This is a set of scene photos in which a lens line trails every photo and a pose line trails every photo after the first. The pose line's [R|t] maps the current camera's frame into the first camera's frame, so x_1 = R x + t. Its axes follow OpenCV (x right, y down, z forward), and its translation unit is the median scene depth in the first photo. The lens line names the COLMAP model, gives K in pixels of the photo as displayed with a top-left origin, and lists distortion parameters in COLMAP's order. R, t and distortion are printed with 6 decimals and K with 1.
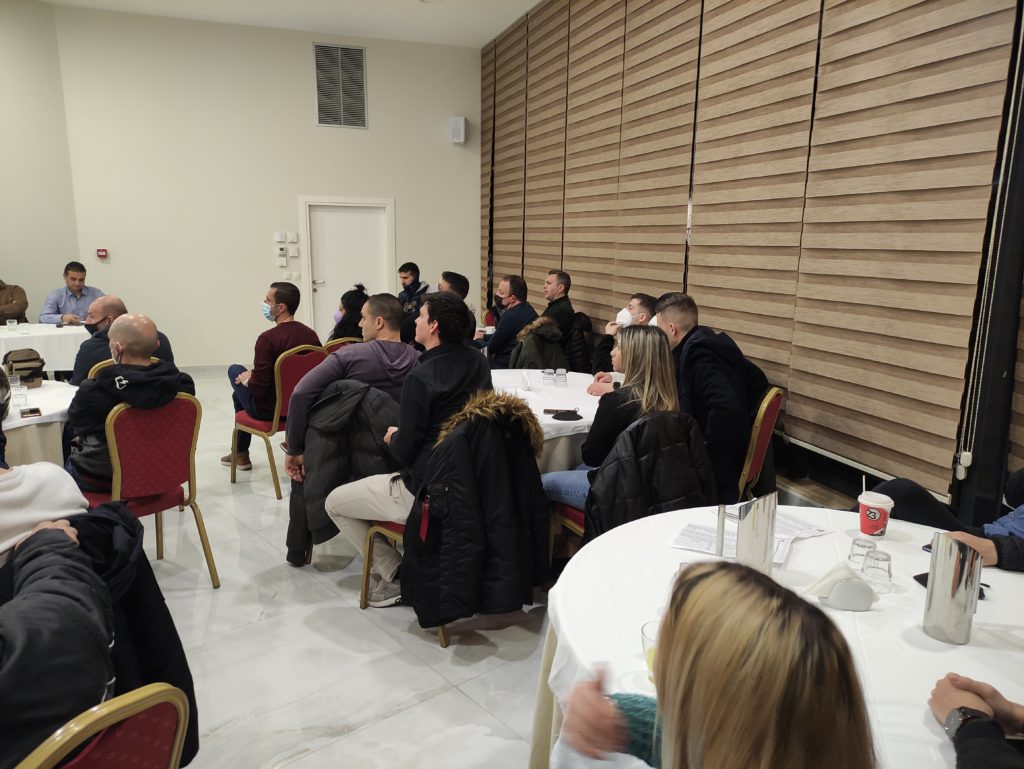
lens RADIAL K [[741.3, 0, 512.0], [0, 741.3, 384.5], [0, 0, 1]] dist [0.029751, -0.021559]
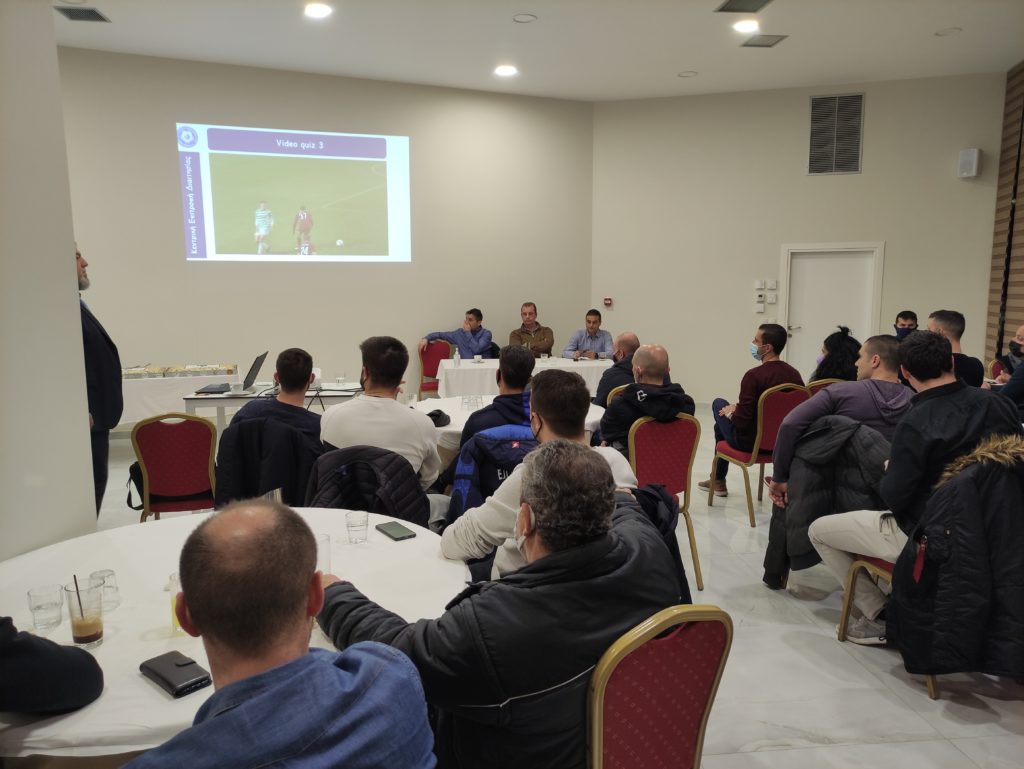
lens RADIAL K [[741.3, 0, 512.0], [0, 741.3, 384.5], [0, 0, 1]] dist [0.029751, -0.021559]
pose [[0.826664, 0.053967, -0.560102, -0.018831], [-0.091052, 0.995101, -0.038504, 0.031857], [0.555281, 0.082829, 0.827528, -0.108529]]
